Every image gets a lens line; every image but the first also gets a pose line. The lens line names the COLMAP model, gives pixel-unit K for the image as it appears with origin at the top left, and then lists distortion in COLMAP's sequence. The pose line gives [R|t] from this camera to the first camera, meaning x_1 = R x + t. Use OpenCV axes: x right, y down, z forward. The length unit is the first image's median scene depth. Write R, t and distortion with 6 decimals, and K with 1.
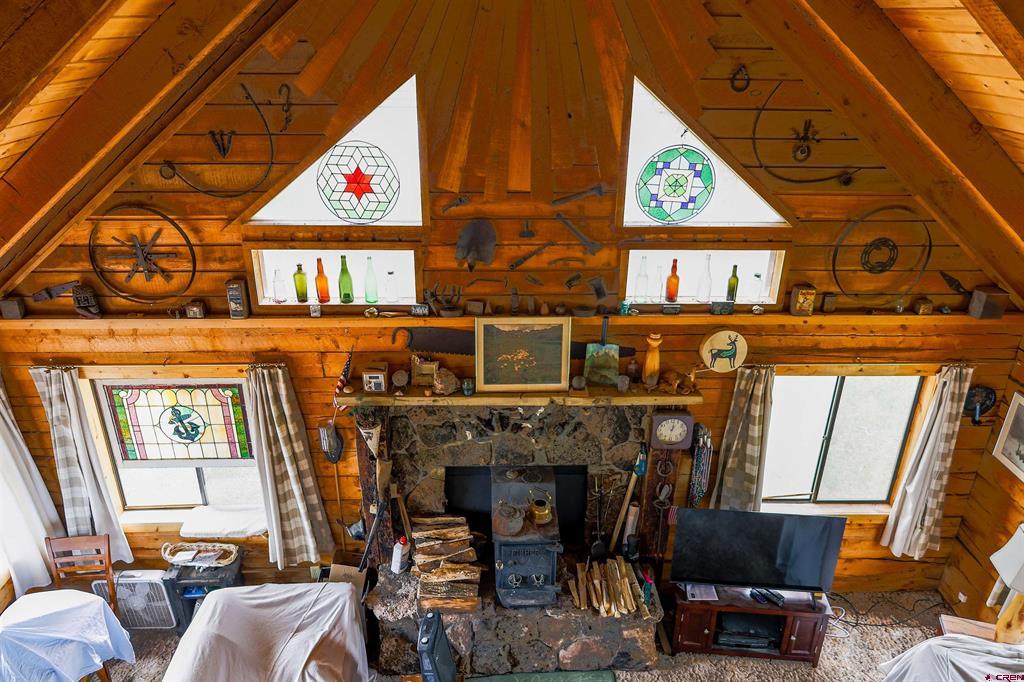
lens RADIAL K [[708.8, 0, 511.2], [0, 708.8, 342.0], [0, 0, 1]] dist [-0.002789, -0.002811]
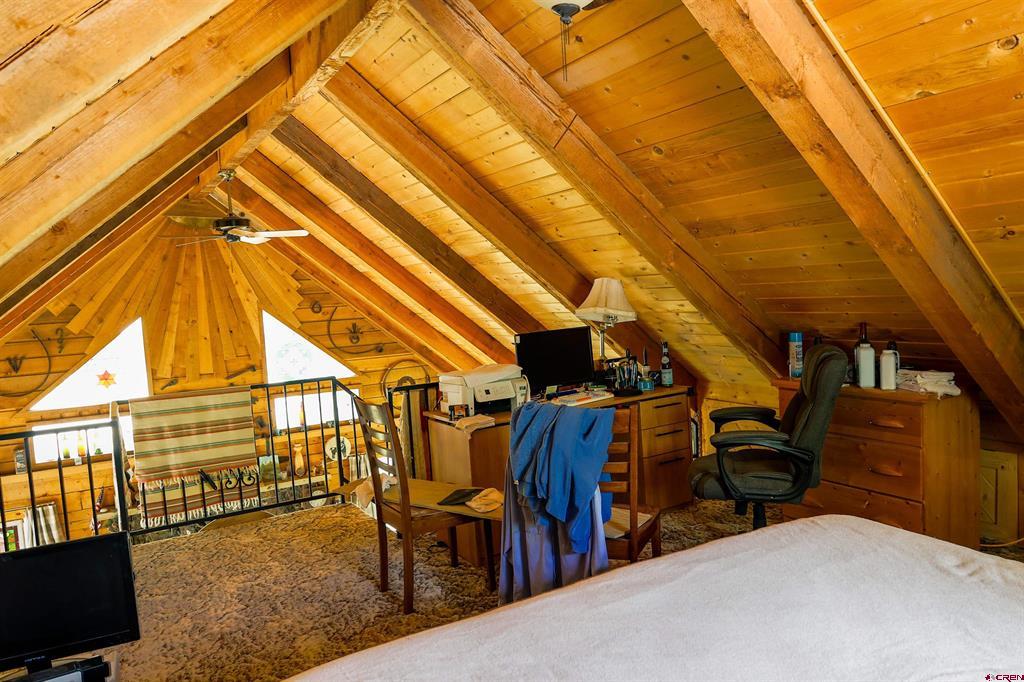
lens RADIAL K [[708.8, 0, 512.2], [0, 708.8, 342.1], [0, 0, 1]] dist [-0.002789, -0.002811]
pose [[0.877601, -0.097760, 0.469318, -0.145431], [0.256194, 0.923102, -0.286787, 0.436063], [-0.405192, 0.371921, 0.835161, -0.868706]]
